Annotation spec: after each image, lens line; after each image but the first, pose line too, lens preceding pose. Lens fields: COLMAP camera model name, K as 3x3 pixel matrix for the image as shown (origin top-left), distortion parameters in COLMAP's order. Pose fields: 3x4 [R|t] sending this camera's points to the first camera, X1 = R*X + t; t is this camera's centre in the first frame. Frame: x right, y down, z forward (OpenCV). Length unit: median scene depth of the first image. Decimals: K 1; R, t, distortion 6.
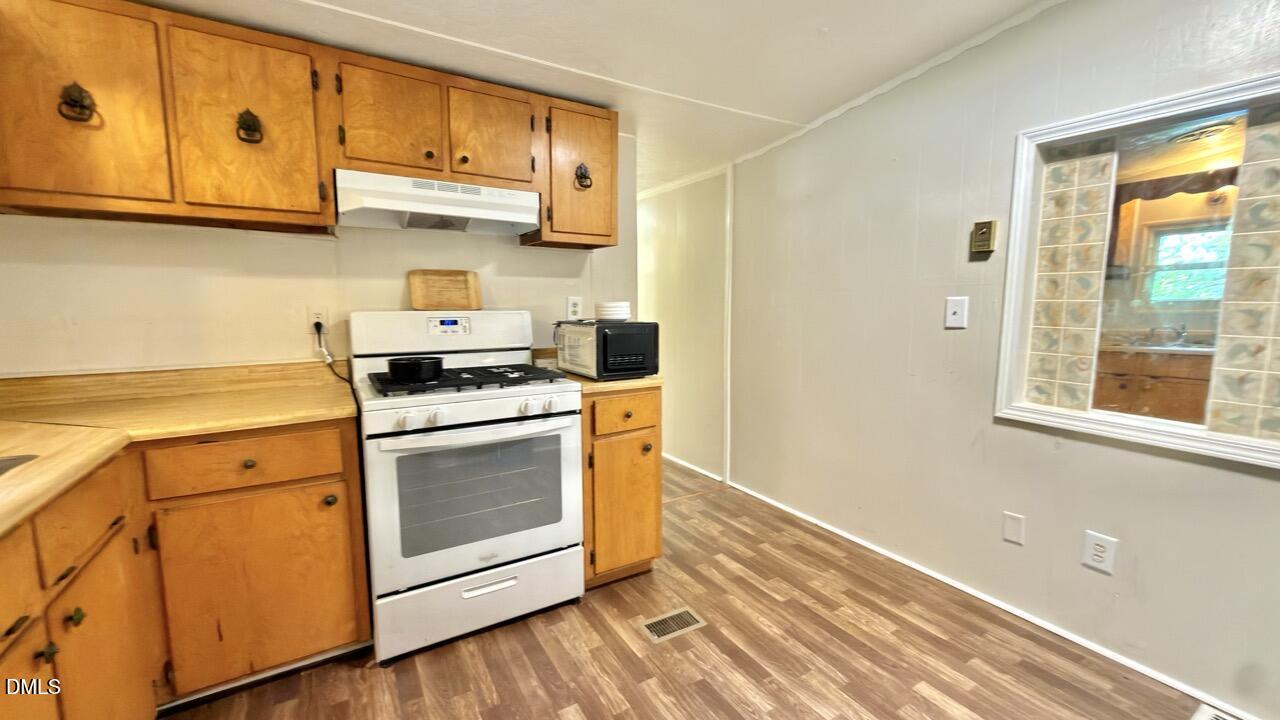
lens RADIAL K [[510.5, 0, 647.1], [0, 510.5, 363.3], [0, 0, 1]] dist [0.000229, -0.000285]
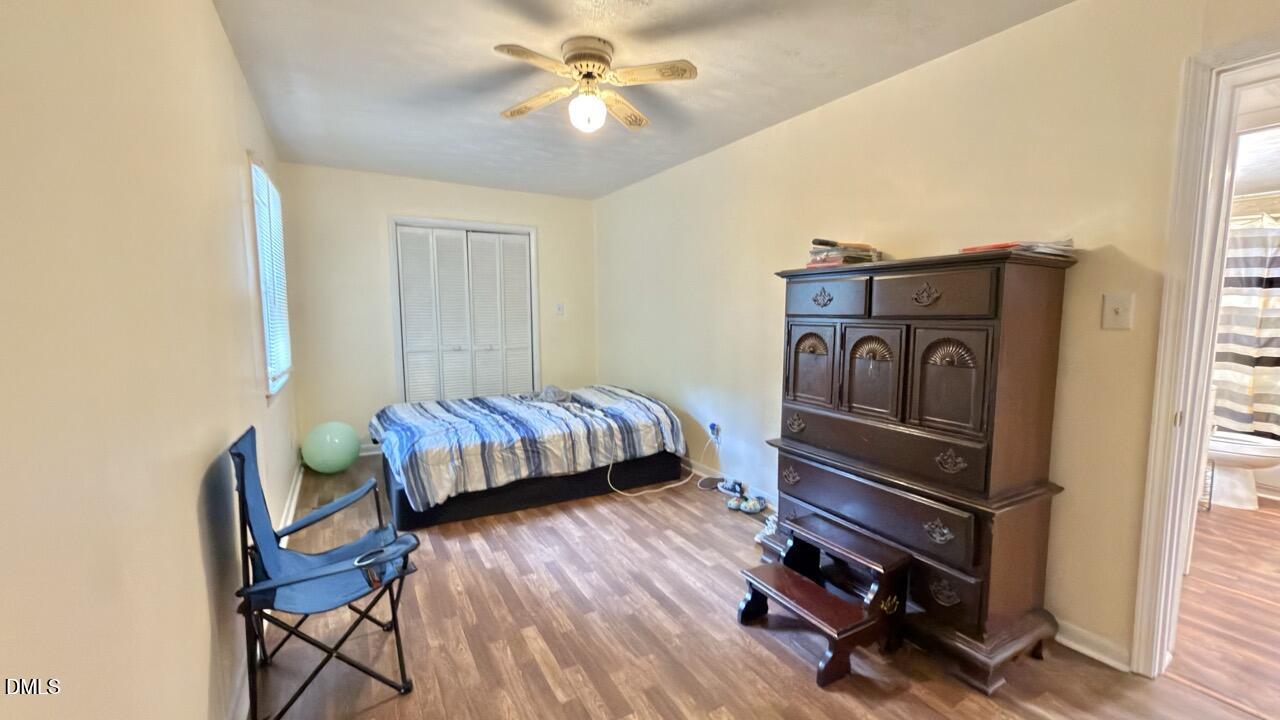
lens RADIAL K [[510.5, 0, 638.3], [0, 510.5, 350.7], [0, 0, 1]] dist [0.000229, -0.000285]
pose [[0.999323, 0.019678, -0.031085, 0.114600], [-0.020806, 0.999121, -0.036402, -0.004666], [0.030342, 0.037024, 0.998854, -0.250001]]
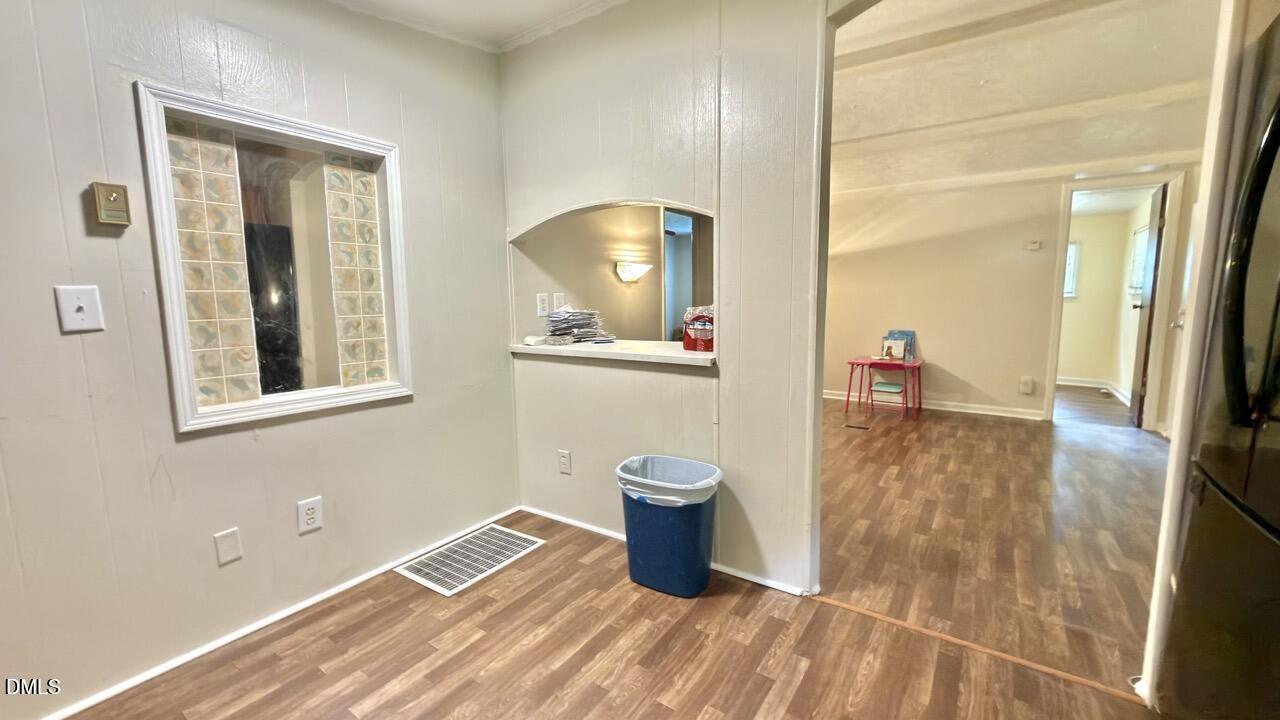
lens RADIAL K [[510.5, 0, 653.8], [0, 510.5, 359.0], [0, 0, 1]] dist [0.000229, -0.000285]
pose [[-0.415003, -0.108290, 0.903352, -0.441543], [0.125451, 0.976597, 0.174703, -0.072999], [-0.901130, 0.185828, -0.391705, 0.762437]]
